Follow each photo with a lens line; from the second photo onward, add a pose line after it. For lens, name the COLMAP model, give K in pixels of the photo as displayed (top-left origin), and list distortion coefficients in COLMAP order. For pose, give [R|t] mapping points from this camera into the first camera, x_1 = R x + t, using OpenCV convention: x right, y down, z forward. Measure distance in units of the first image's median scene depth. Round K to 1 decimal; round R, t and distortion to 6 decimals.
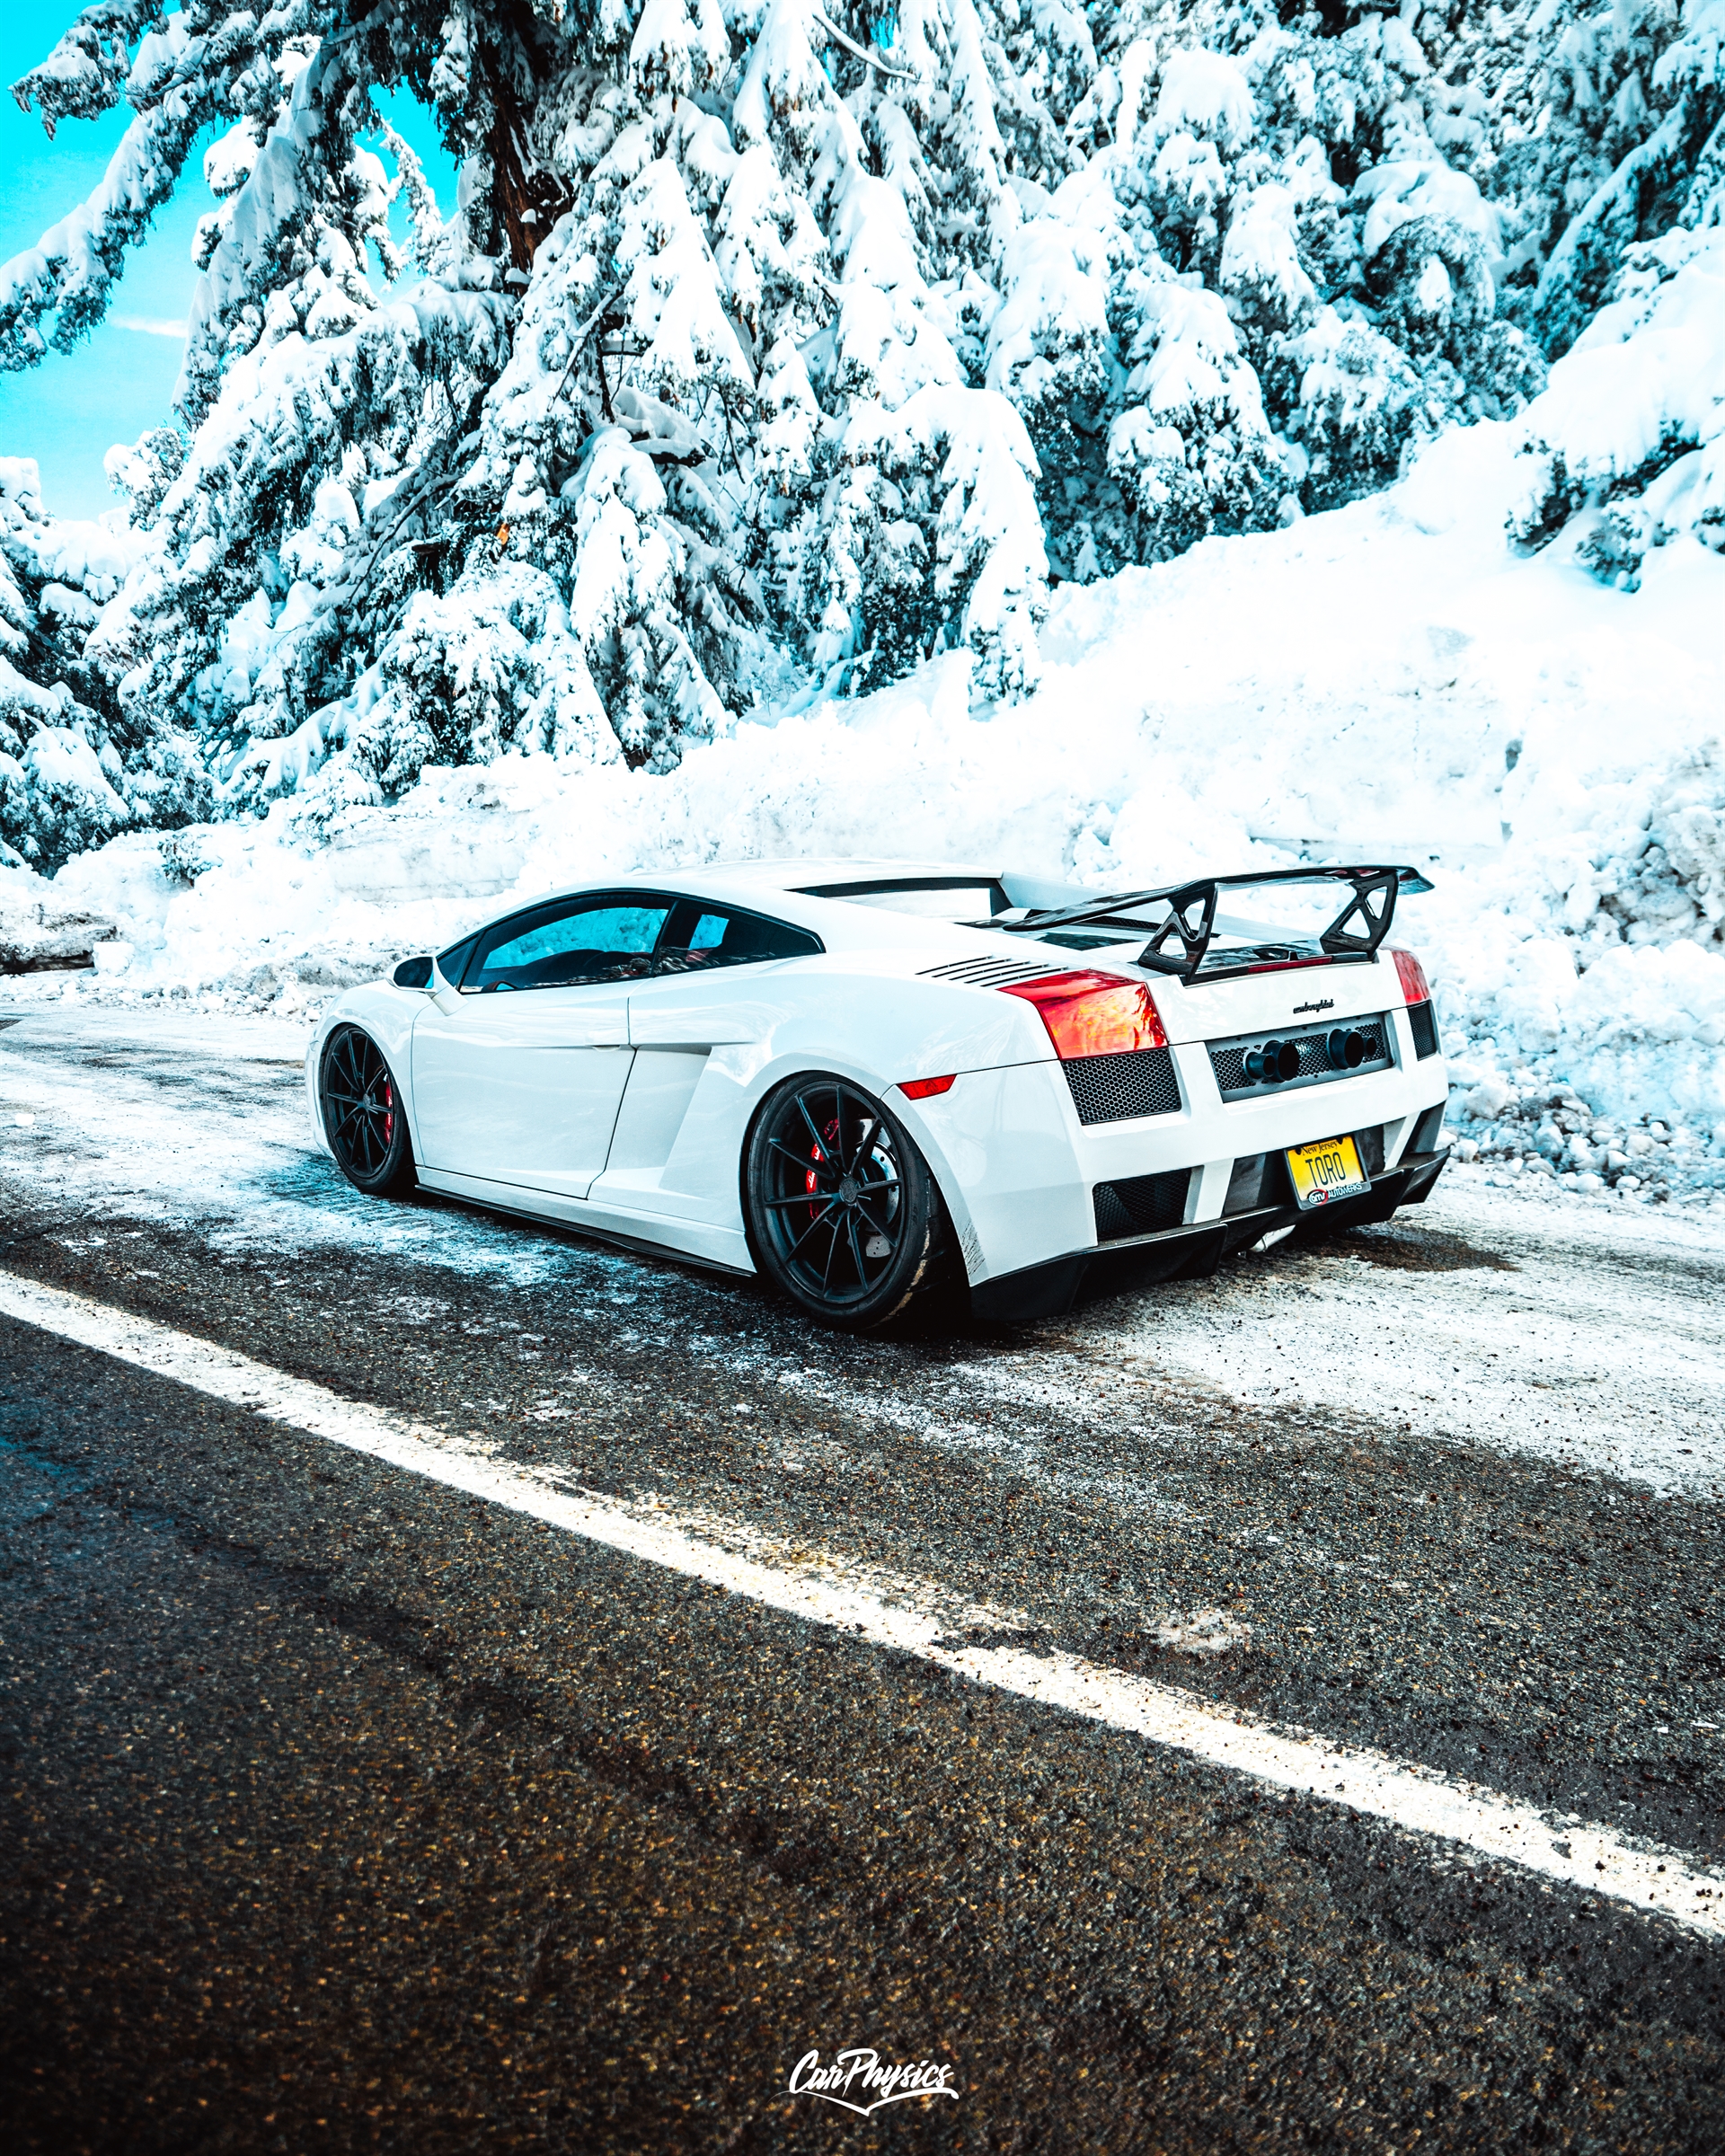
lens RADIAL K [[1736.9, 0, 860.6], [0, 1736.9, 1172.0], [0, 0, 1]] dist [-0.121743, 0.097398]
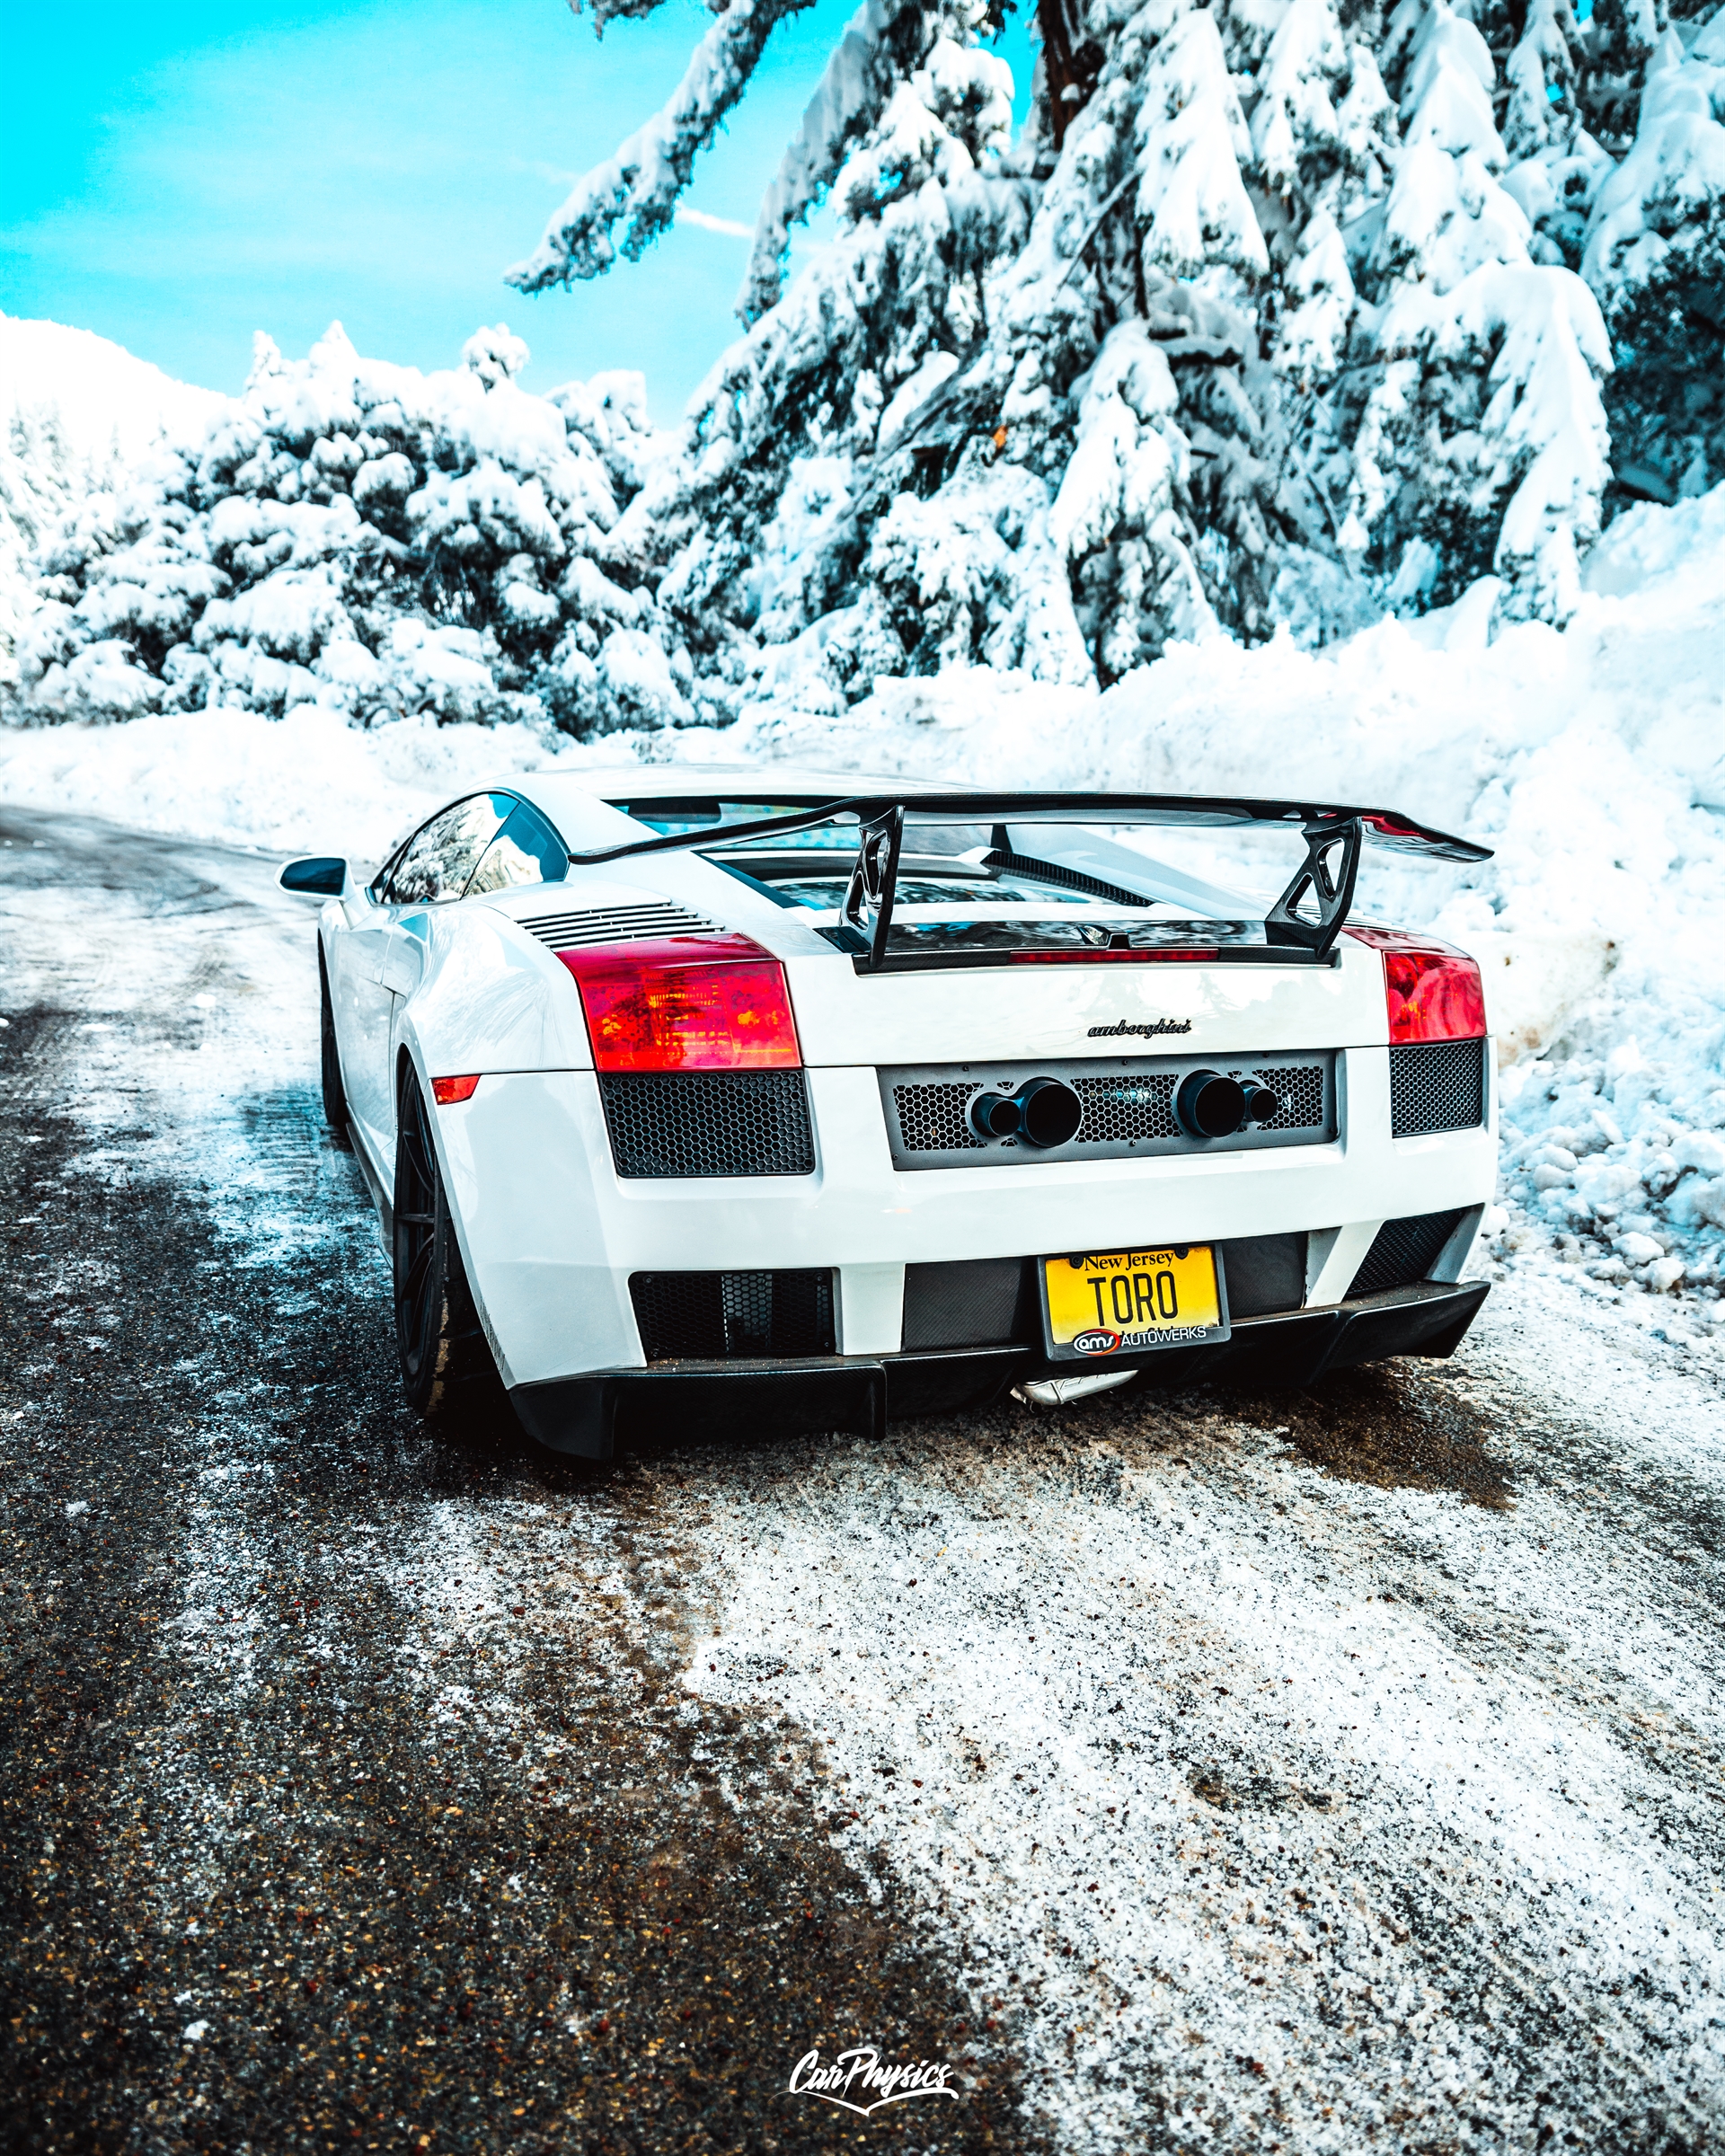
lens RADIAL K [[1736.9, 0, 860.6], [0, 1736.9, 1172.0], [0, 0, 1]] dist [-0.121743, 0.097398]
pose [[0.936274, 0.132019, -0.325517, 0.077999], [-0.120540, 0.991168, 0.055280, -0.014121], [0.329940, -0.012520, 0.943919, 0.081937]]
